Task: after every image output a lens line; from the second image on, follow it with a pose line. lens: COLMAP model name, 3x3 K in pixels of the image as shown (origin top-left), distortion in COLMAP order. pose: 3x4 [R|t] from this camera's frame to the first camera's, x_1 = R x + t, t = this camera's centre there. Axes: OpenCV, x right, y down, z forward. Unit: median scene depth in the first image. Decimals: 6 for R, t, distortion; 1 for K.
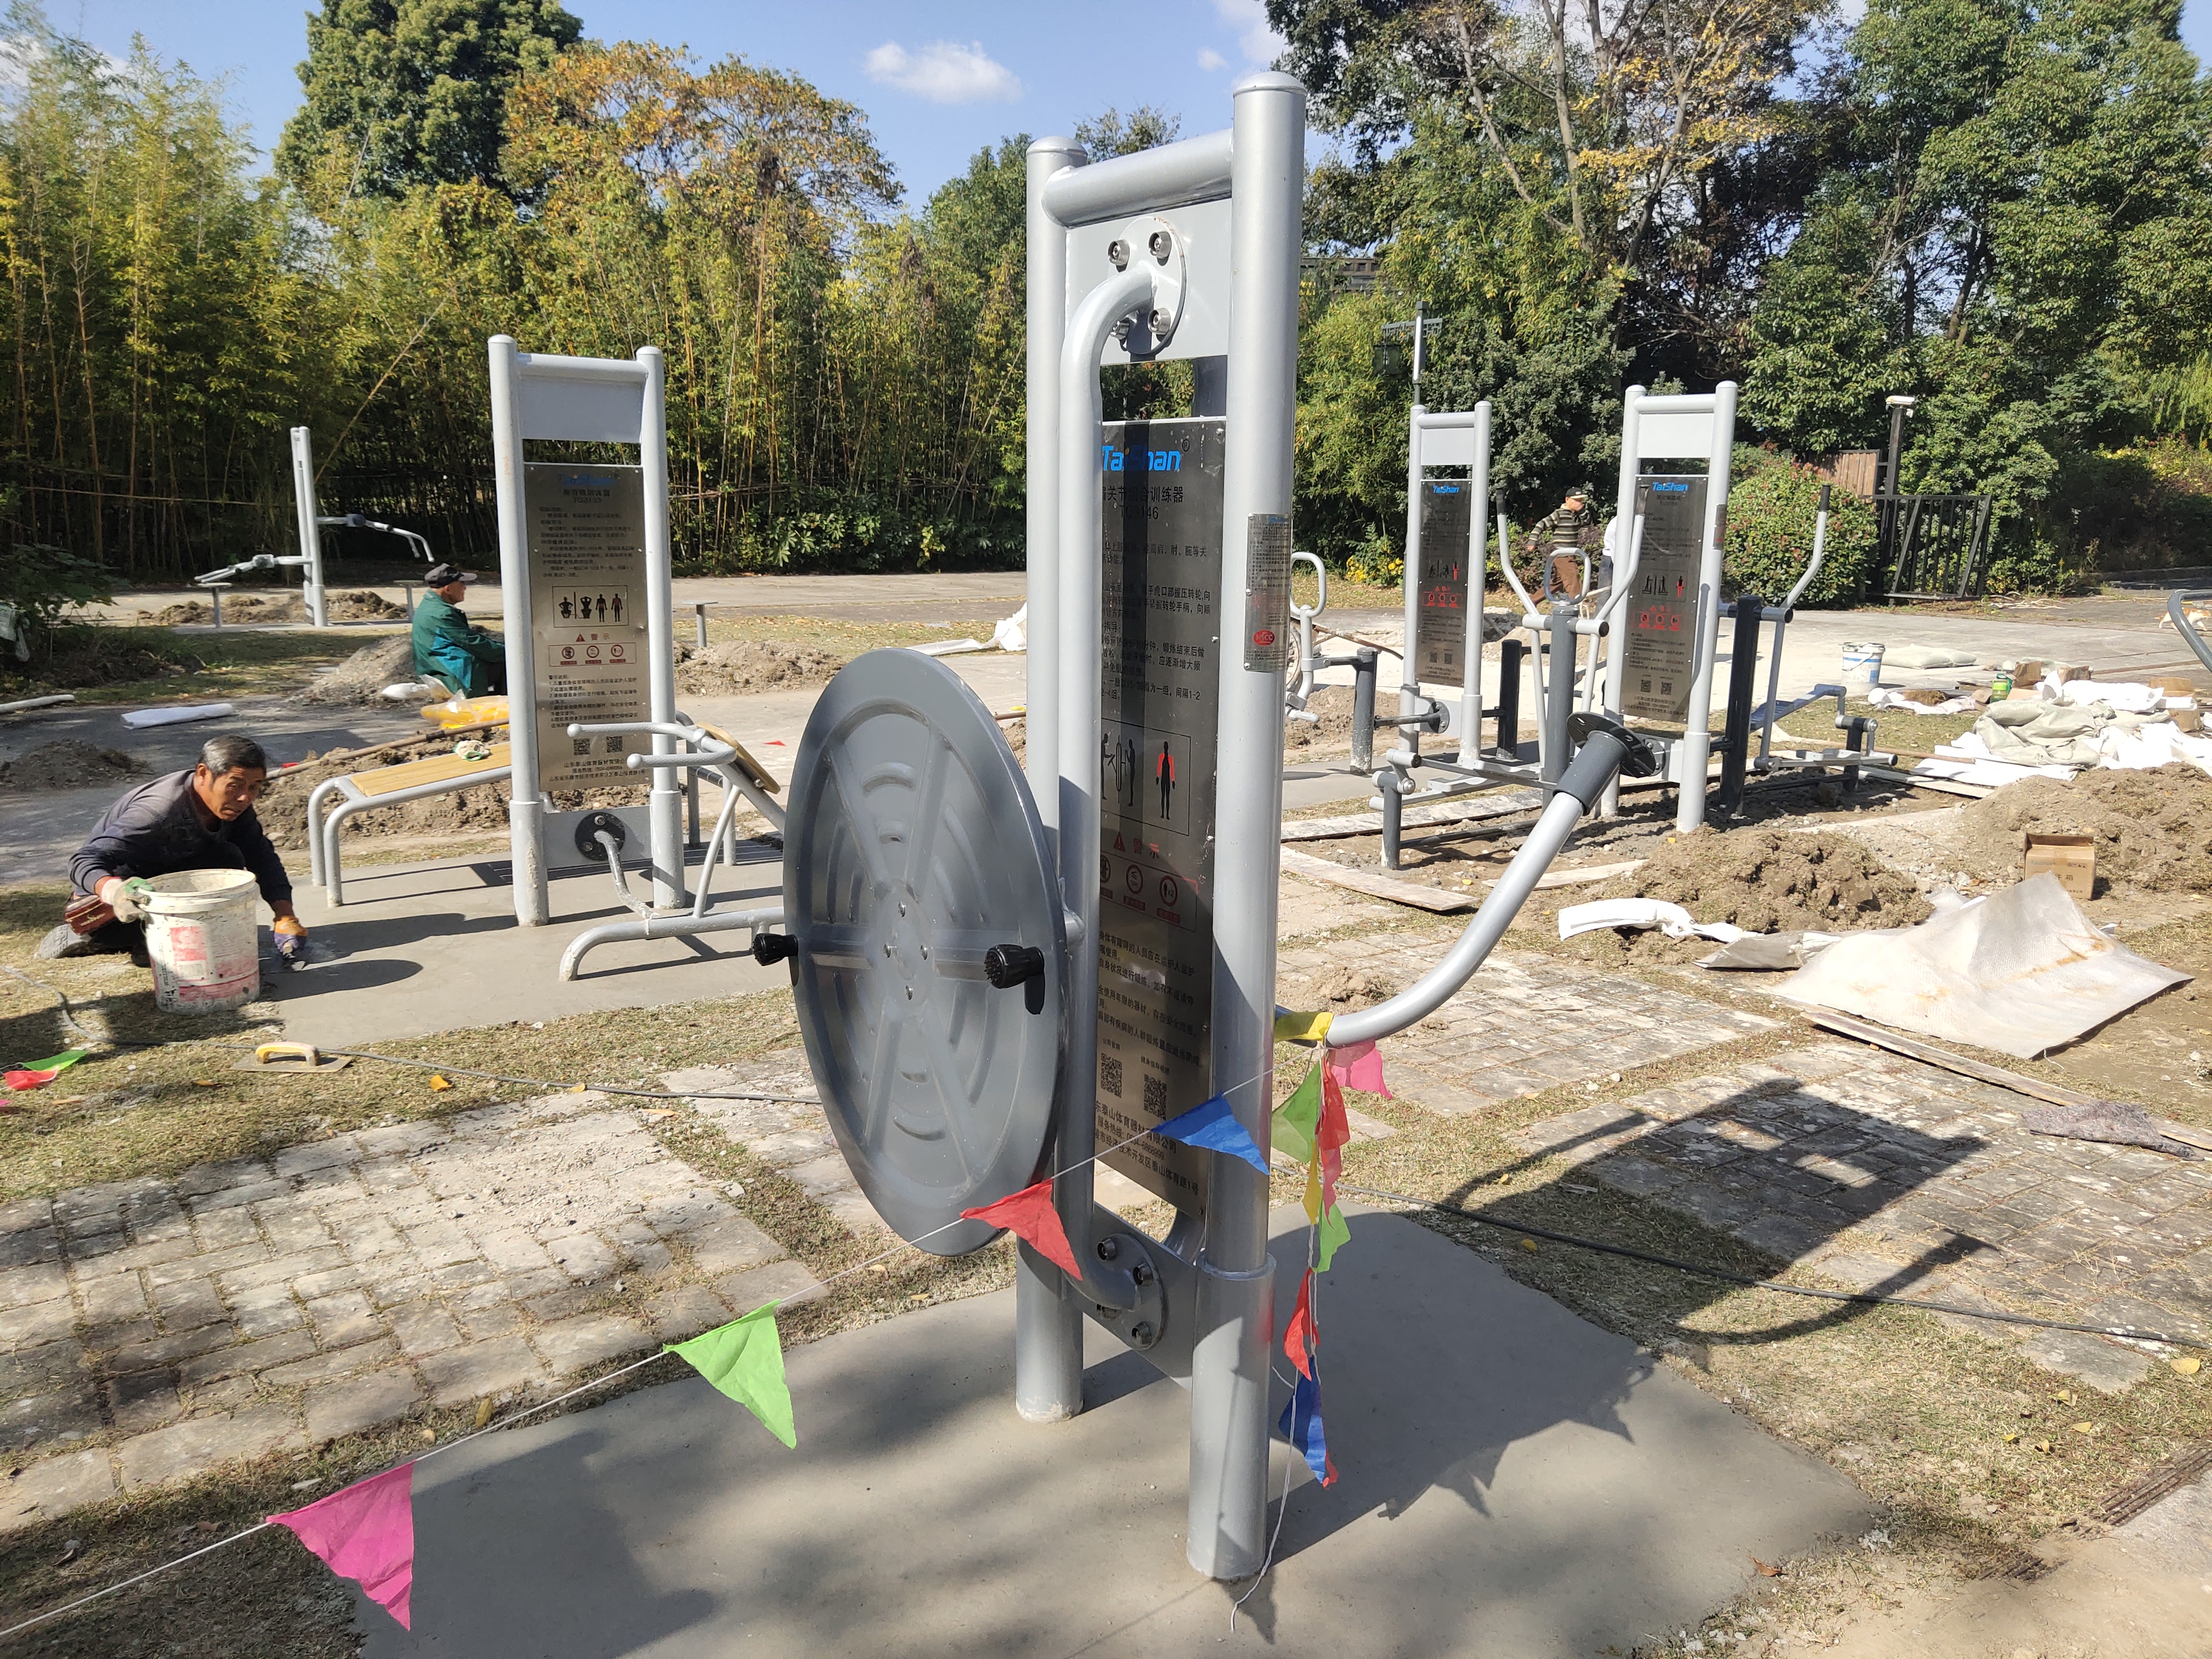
lens RADIAL K [[1668.9, 0, 1092.1], [0, 1668.9, 823.0], [0, 0, 1]] dist [0.055404, -0.040176]
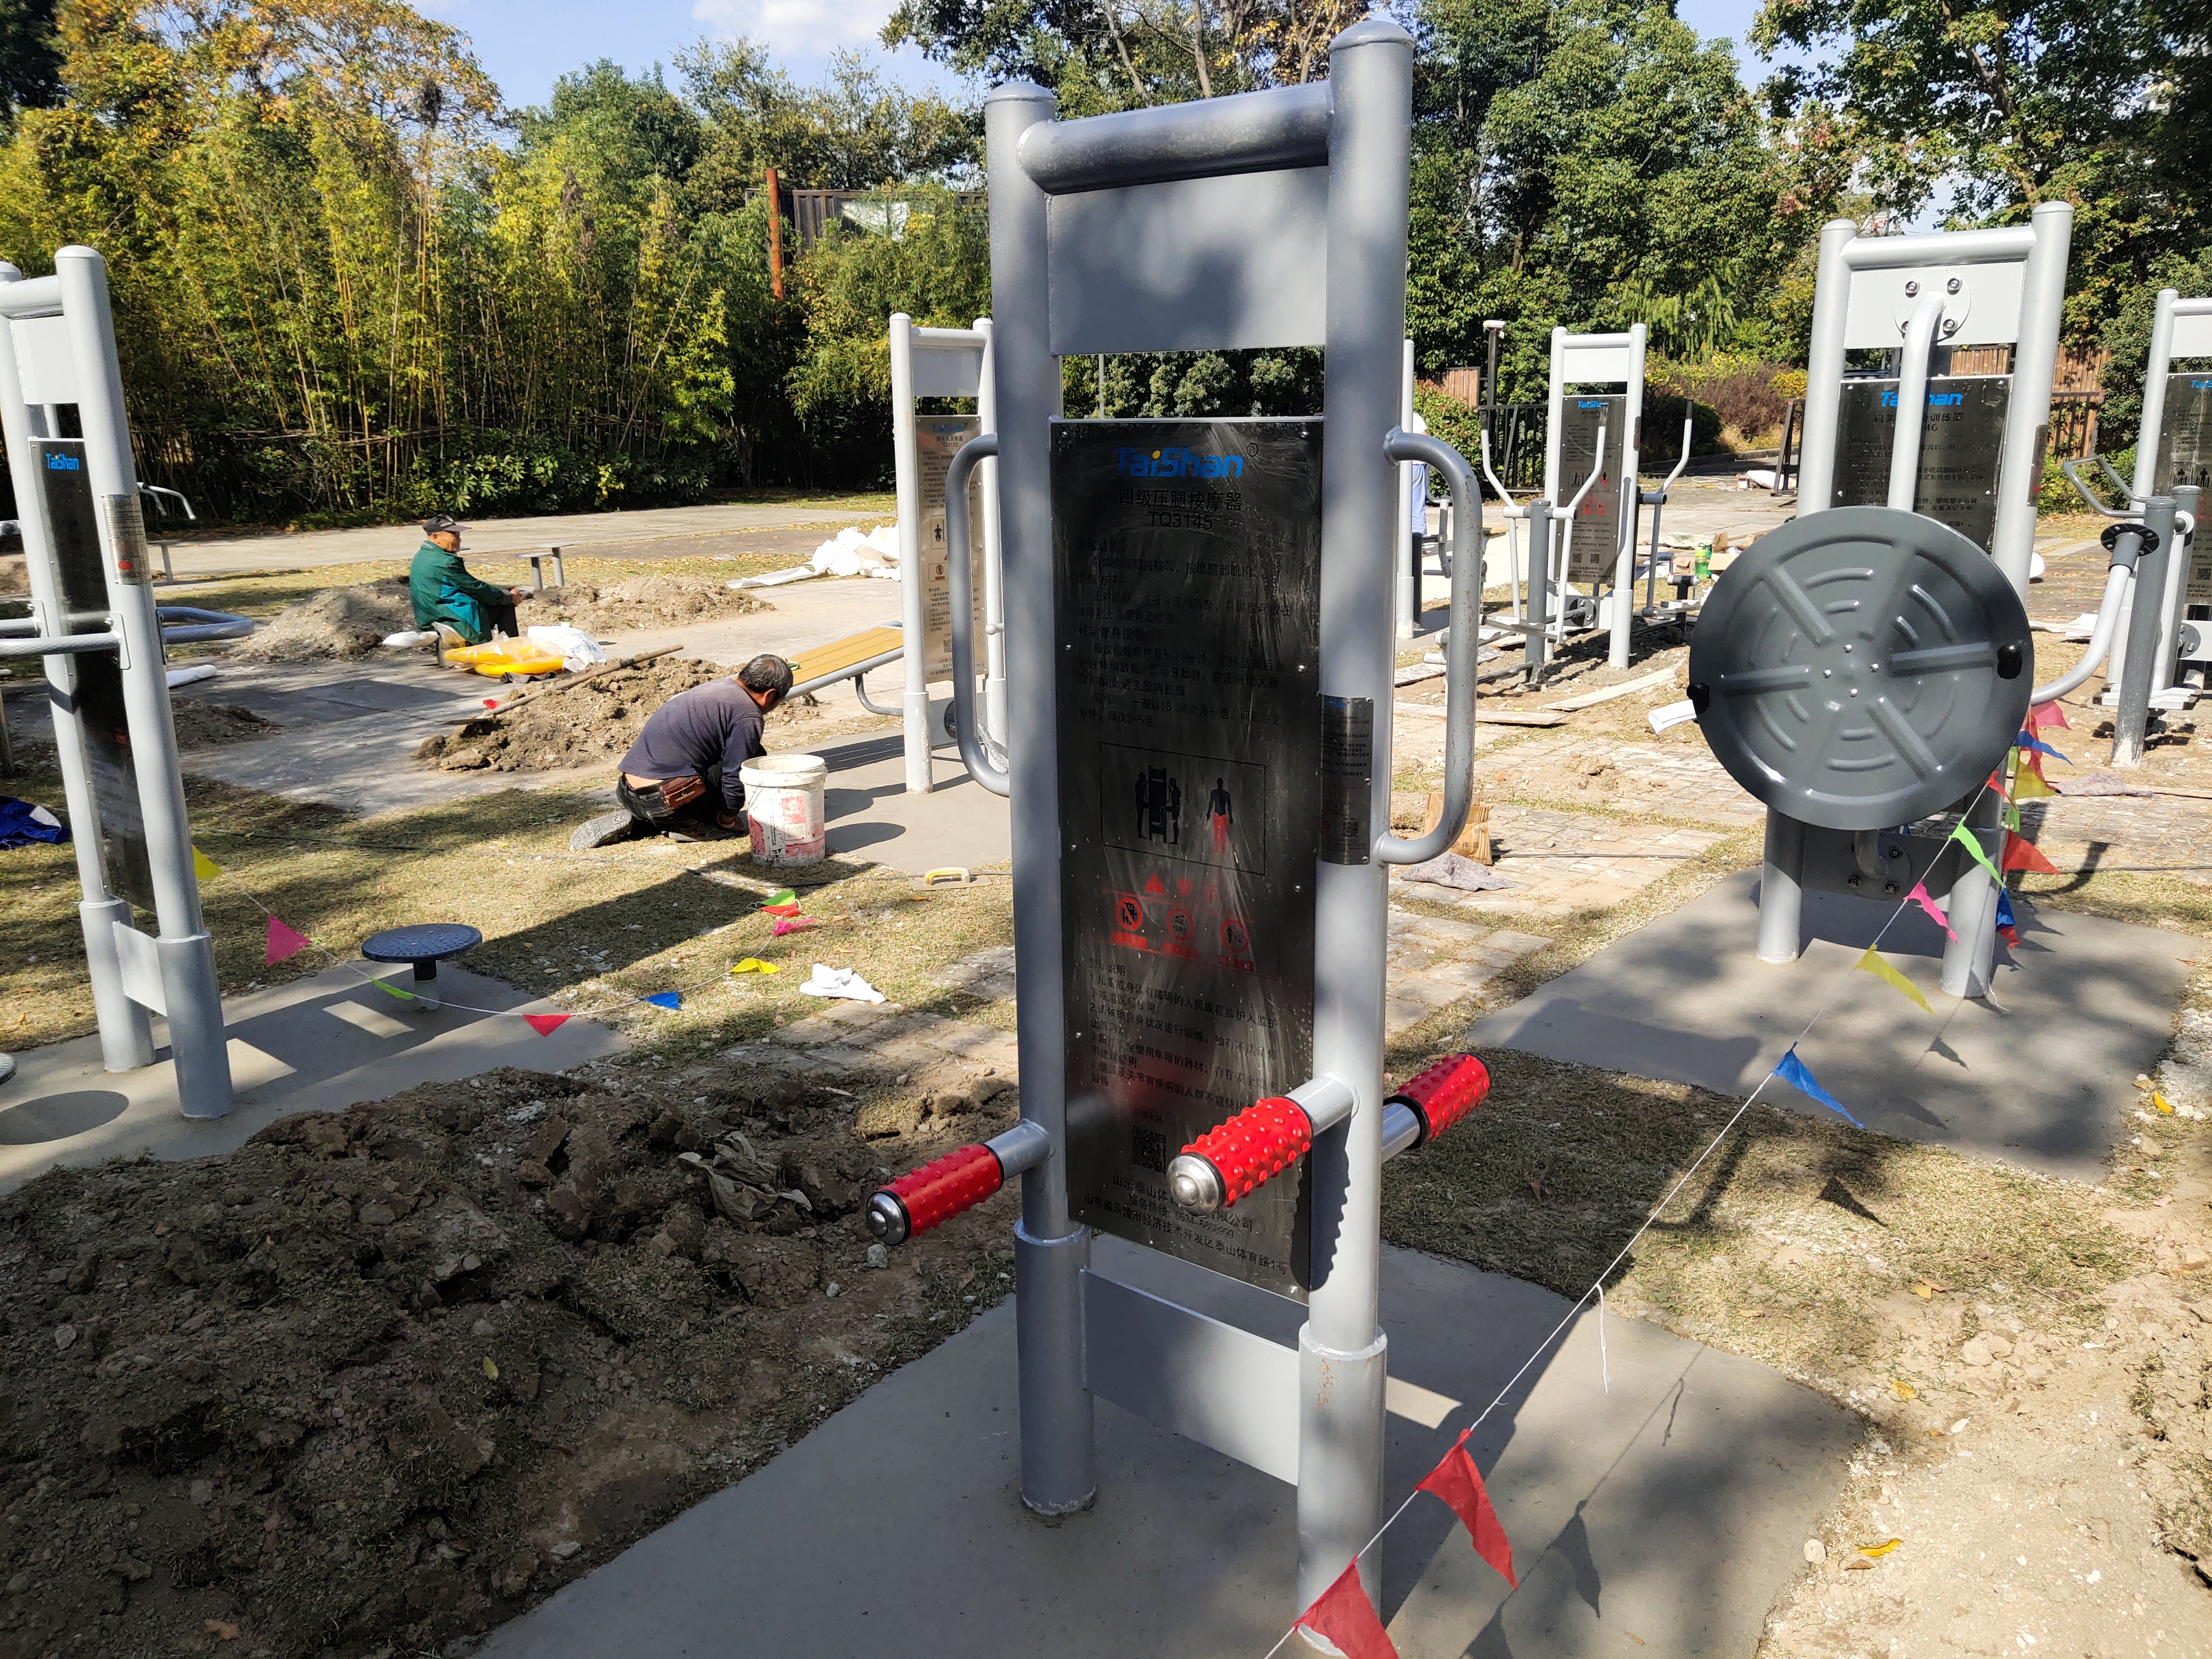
lens RADIAL K [[1668.9, 0, 1079.2], [0, 1668.9, 820.6], [0, 0, 1]] dist [0.055404, -0.040176]
pose [[0.956988, -0.099884, 0.272391, -0.153298], [0.088574, 0.994630, 0.053539, 0.006971], [-0.276276, -0.027110, 0.960696, -0.059543]]
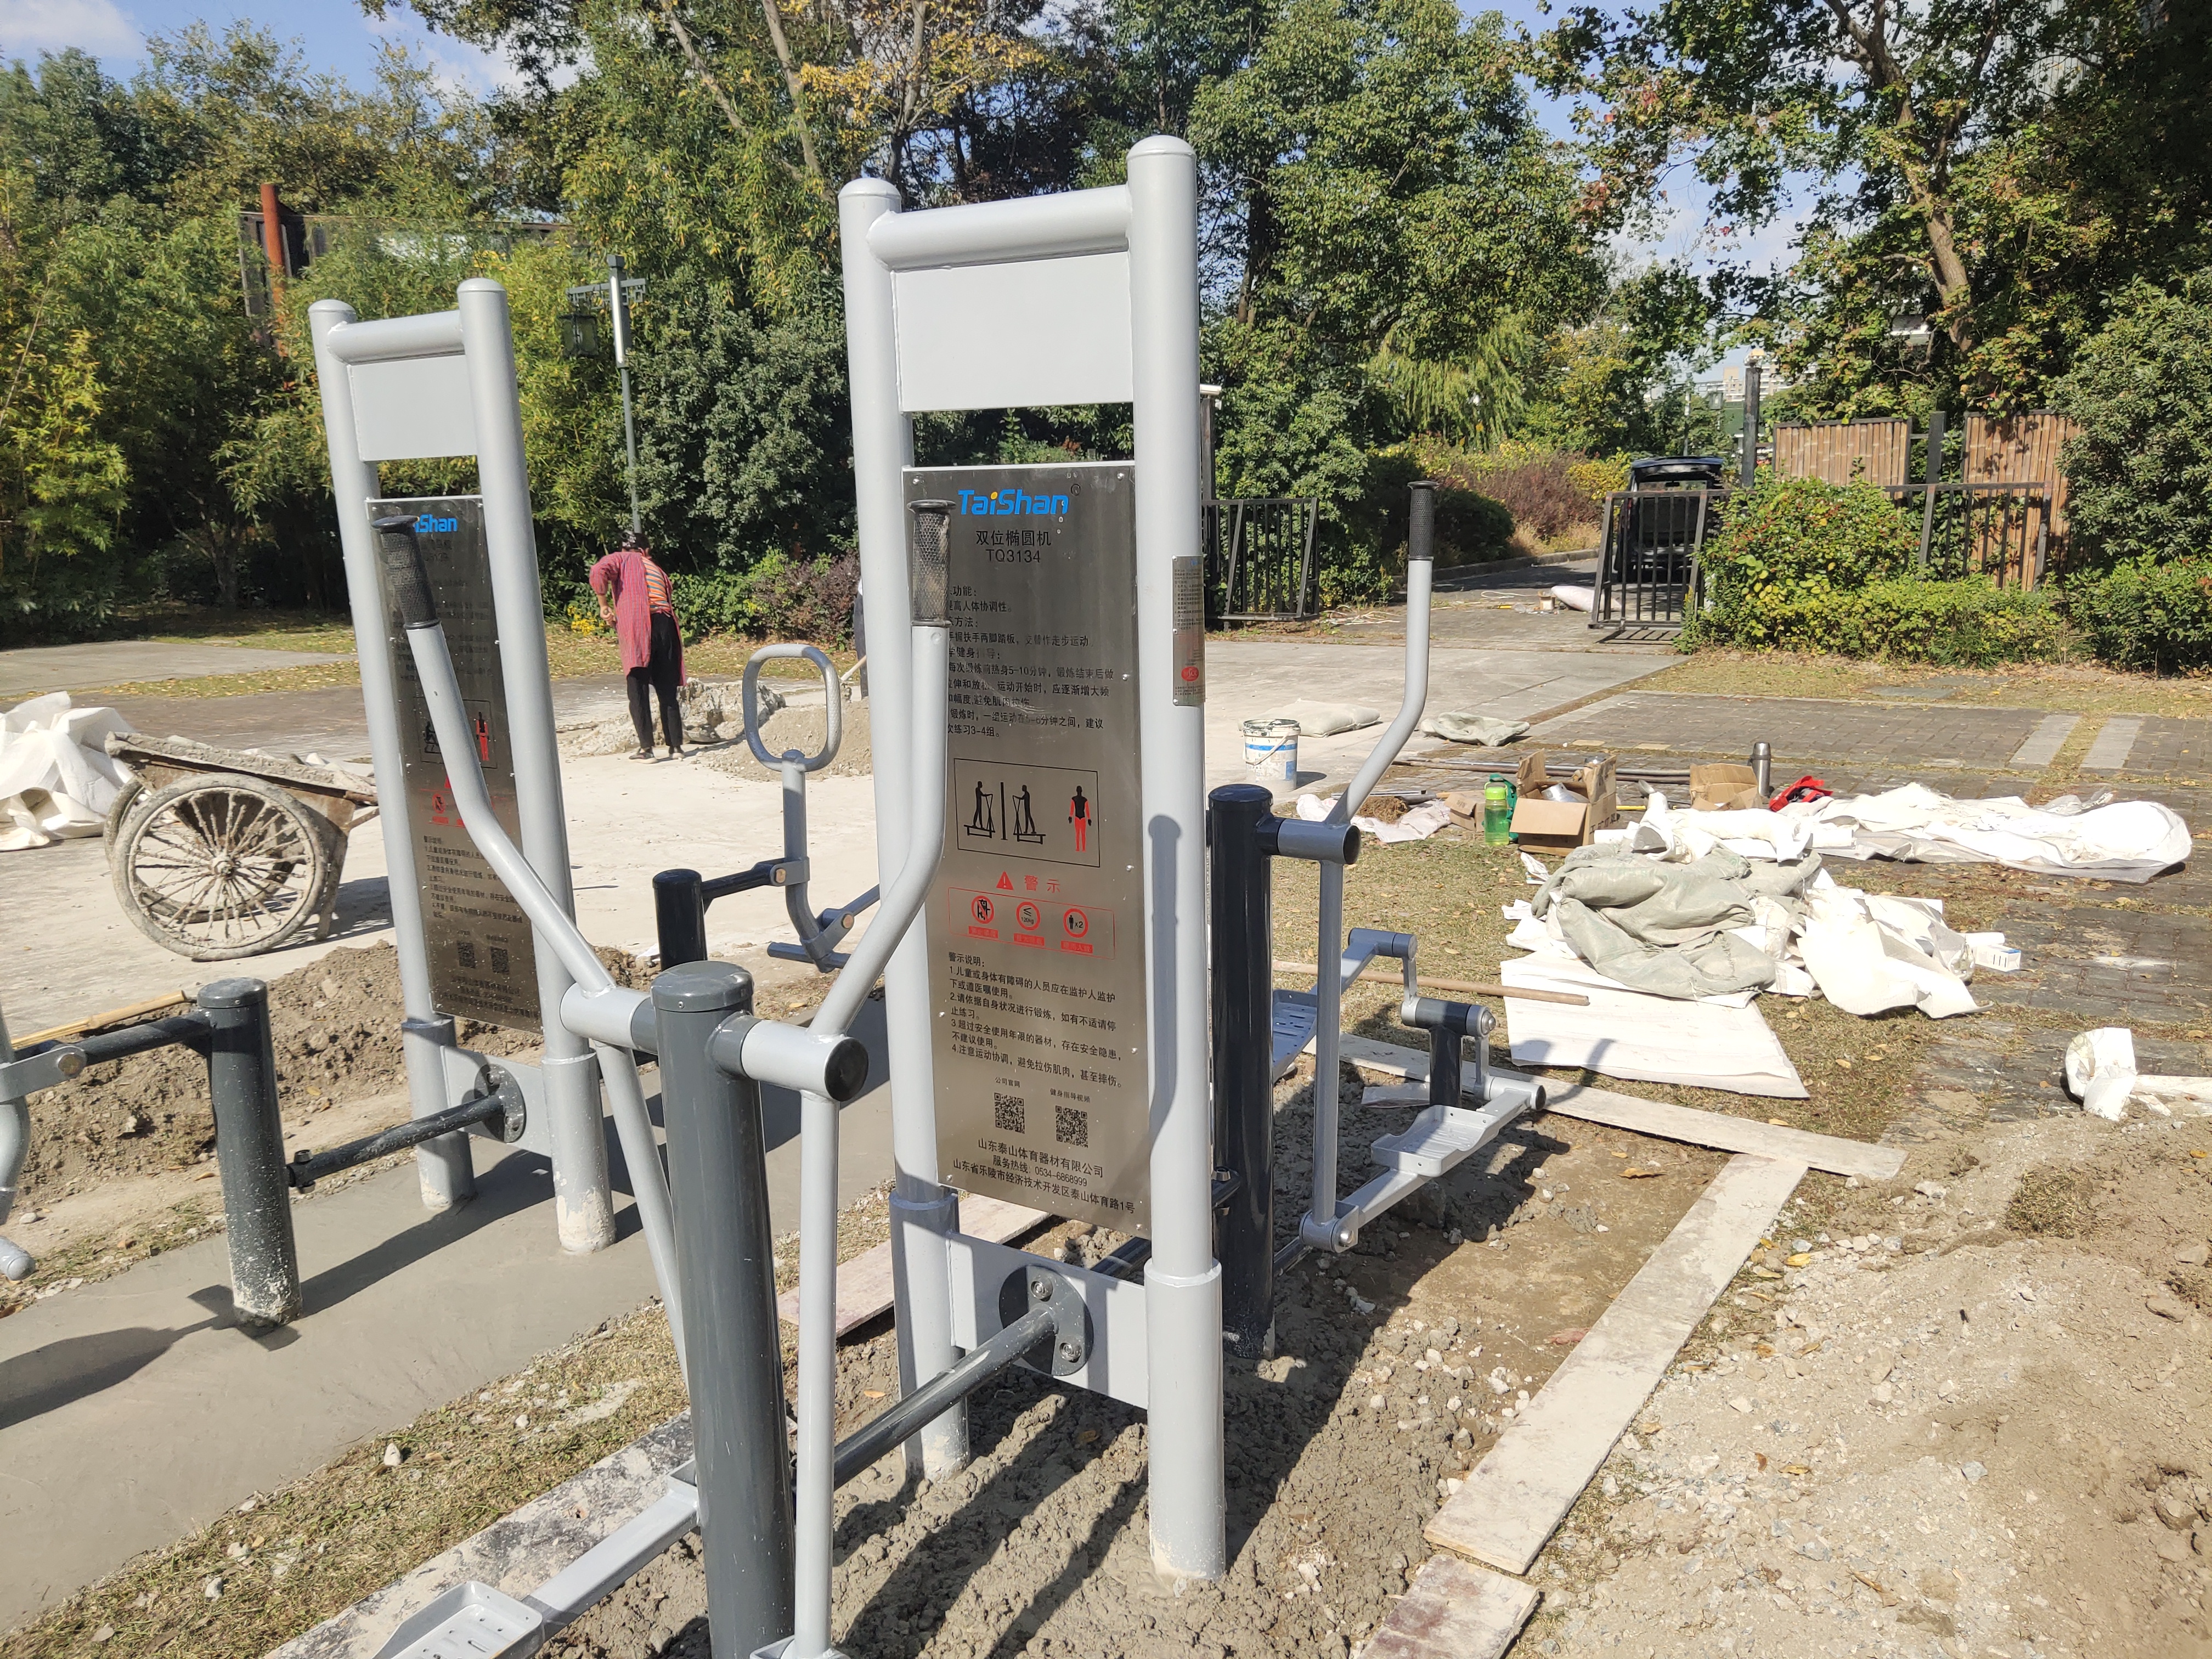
lens RADIAL K [[1668.9, 0, 1121.0], [0, 1668.9, 785.6], [0, 0, 1]] dist [0.055404, -0.040176]
pose [[0.911995, -0.102239, 0.397255, 0.082004], [0.114133, 0.993445, -0.006344, -0.050623], [-0.394003, 0.051126, 0.917686, 0.249456]]
